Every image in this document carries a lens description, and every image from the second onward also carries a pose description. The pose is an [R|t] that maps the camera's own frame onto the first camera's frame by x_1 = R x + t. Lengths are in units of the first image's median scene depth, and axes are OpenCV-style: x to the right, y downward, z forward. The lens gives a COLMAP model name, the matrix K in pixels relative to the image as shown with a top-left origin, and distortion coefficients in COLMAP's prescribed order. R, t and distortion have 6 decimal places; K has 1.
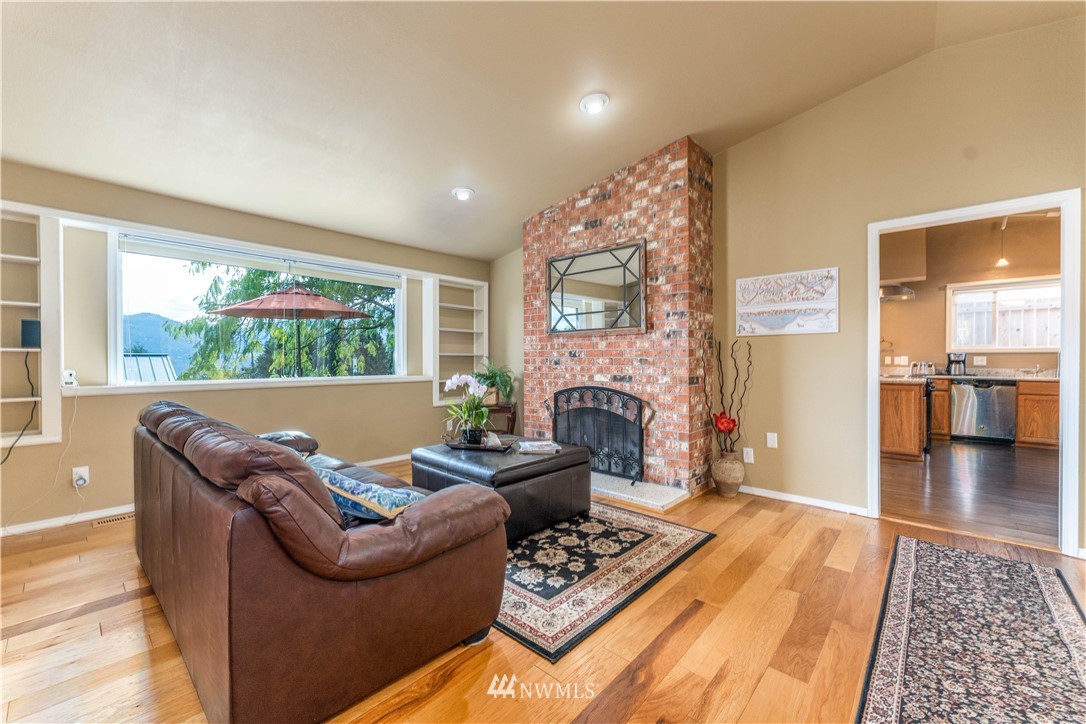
lens RADIAL K [[433.6, 0, 538.0], [0, 433.6, 361.2], [0, 0, 1]] dist [0.002297, -0.000498]
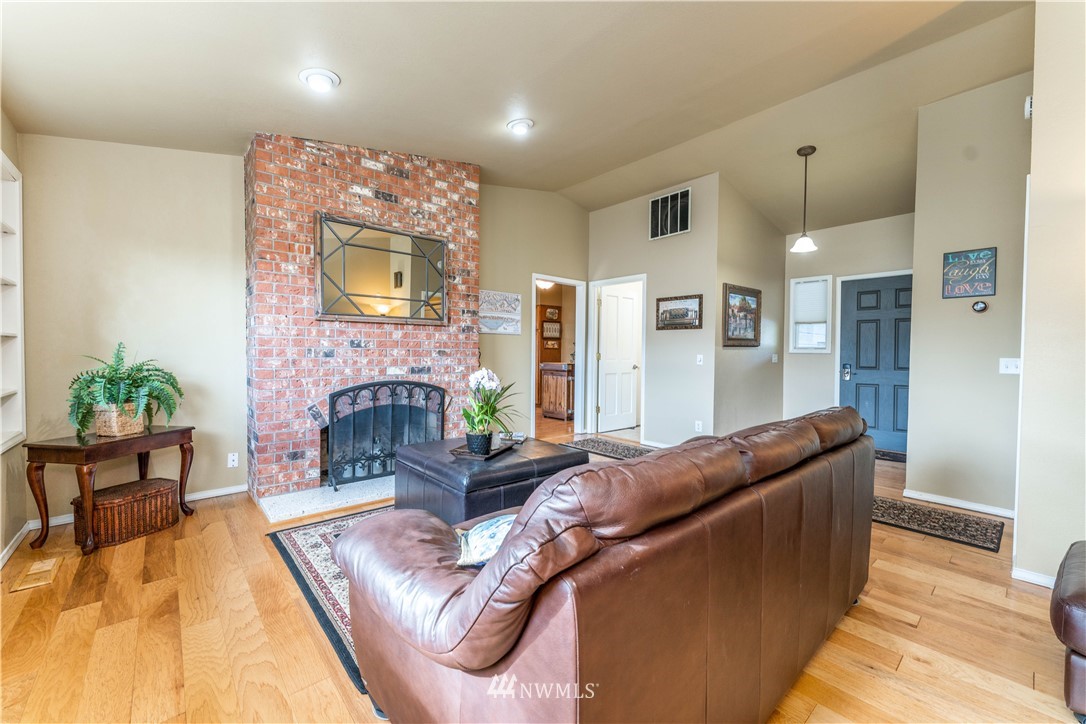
lens RADIAL K [[433.6, 0, 543.9], [0, 433.6, 361.0], [0, 0, 1]] dist [0.002297, -0.000498]
pose [[0.105330, -0.021224, 0.994211, -0.811080], [-0.001560, 0.999767, 0.021508, -0.002624], [-0.994436, -0.003817, 0.105273, 0.661717]]
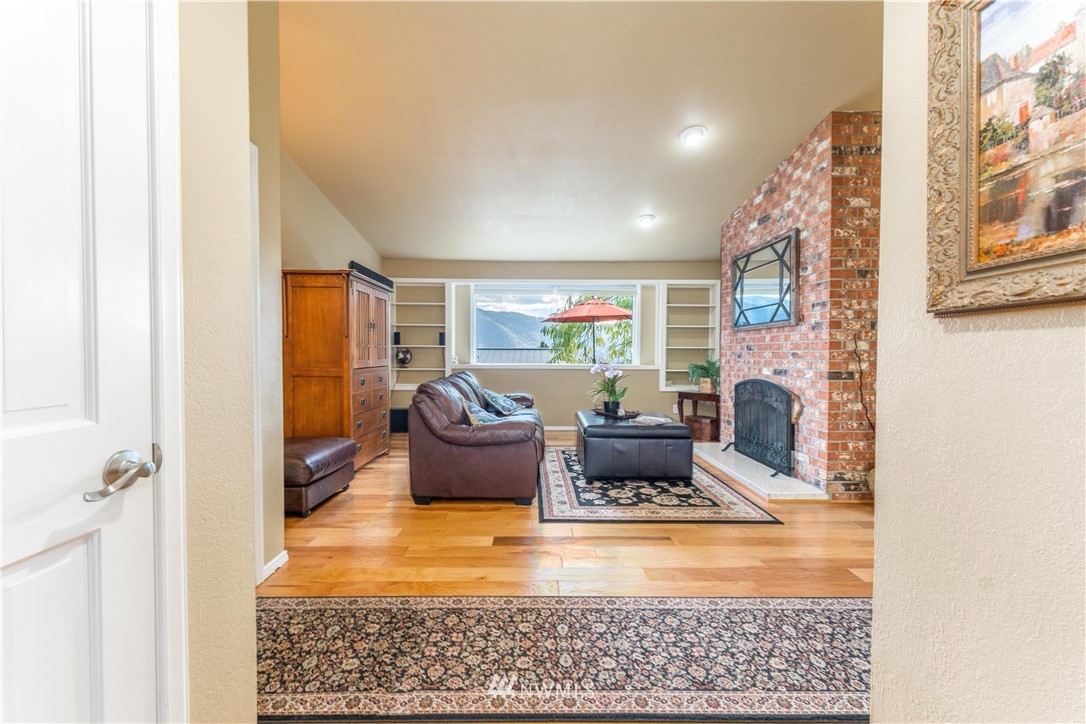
lens RADIAL K [[433.6, 0, 540.0], [0, 433.6, 363.6], [0, 0, 1]] dist [0.002297, -0.000498]
pose [[0.685033, 0.024915, -0.728086, 0.580715], [-0.011296, 0.999658, 0.023580, 0.003873], [0.728424, -0.007929, 0.685081, -0.091195]]
